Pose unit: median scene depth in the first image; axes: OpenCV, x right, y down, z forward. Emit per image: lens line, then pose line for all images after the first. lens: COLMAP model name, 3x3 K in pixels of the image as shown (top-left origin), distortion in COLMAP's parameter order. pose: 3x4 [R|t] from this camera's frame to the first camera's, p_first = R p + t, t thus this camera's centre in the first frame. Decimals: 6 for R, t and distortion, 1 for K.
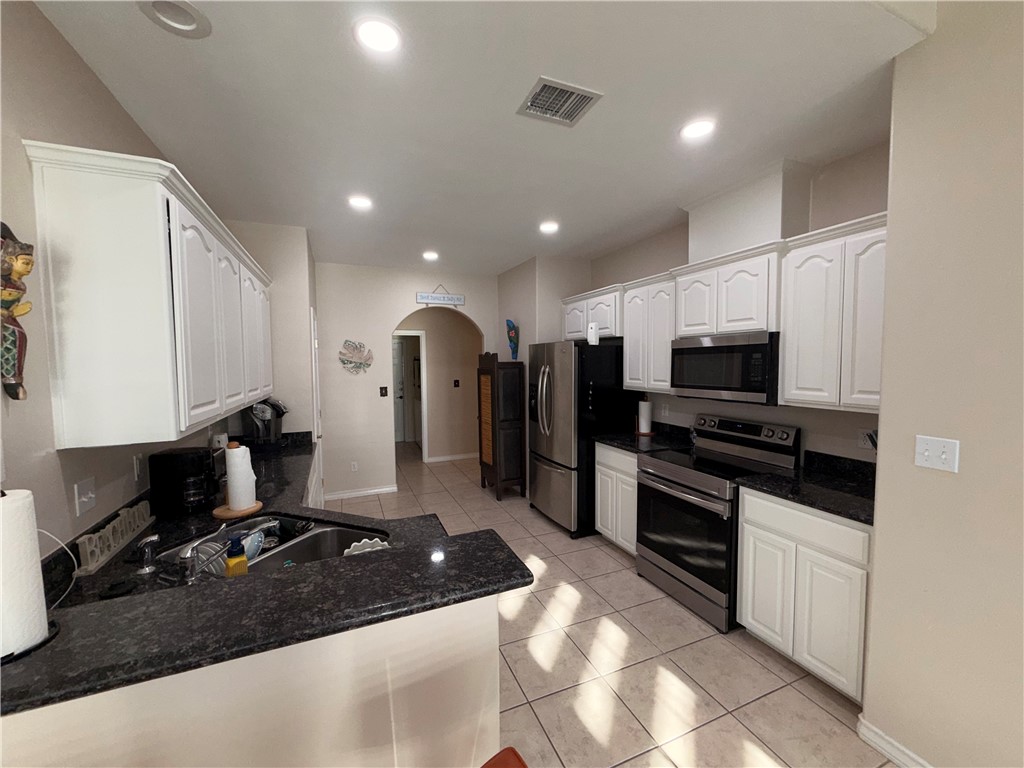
lens RADIAL K [[408.8, 0, 512.7], [0, 408.8, 381.1], [0, 0, 1]] dist [0.001056, -0.000844]
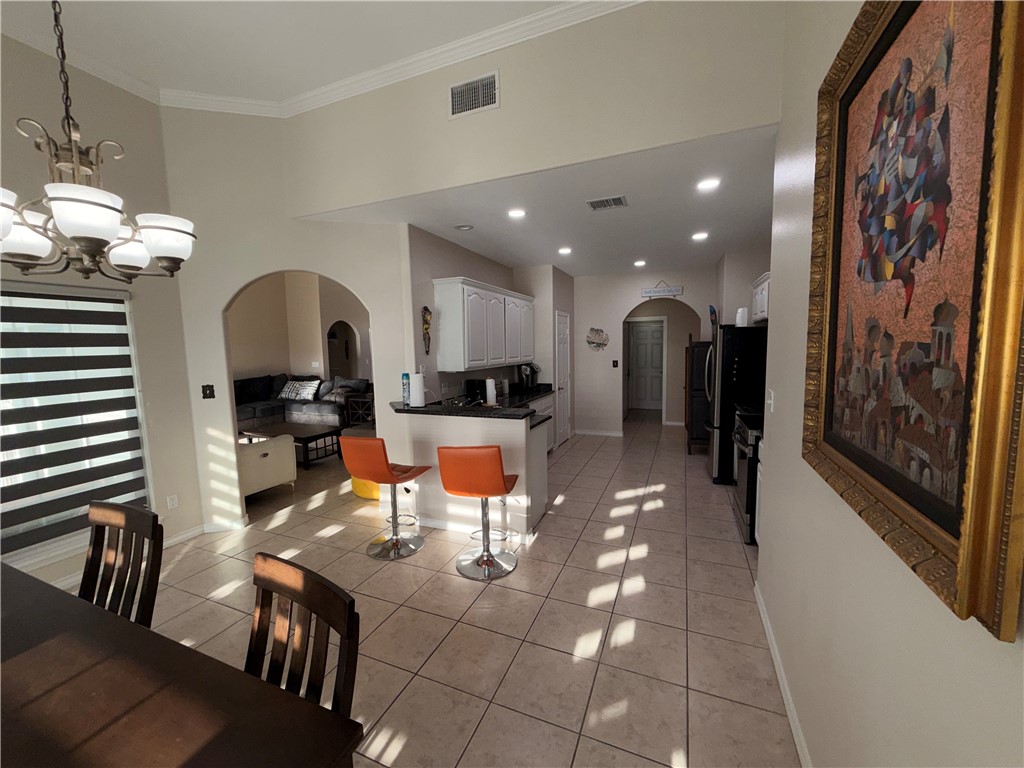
lens RADIAL K [[408.8, 0, 507.2], [0, 408.8, 383.0], [0, 0, 1]] dist [0.001056, -0.000844]
pose [[0.693467, 0.063920, -0.717647, 0.591238], [-0.024107, 0.997558, 0.065557, 0.012195], [0.720085, -0.028162, 0.693314, -0.318966]]
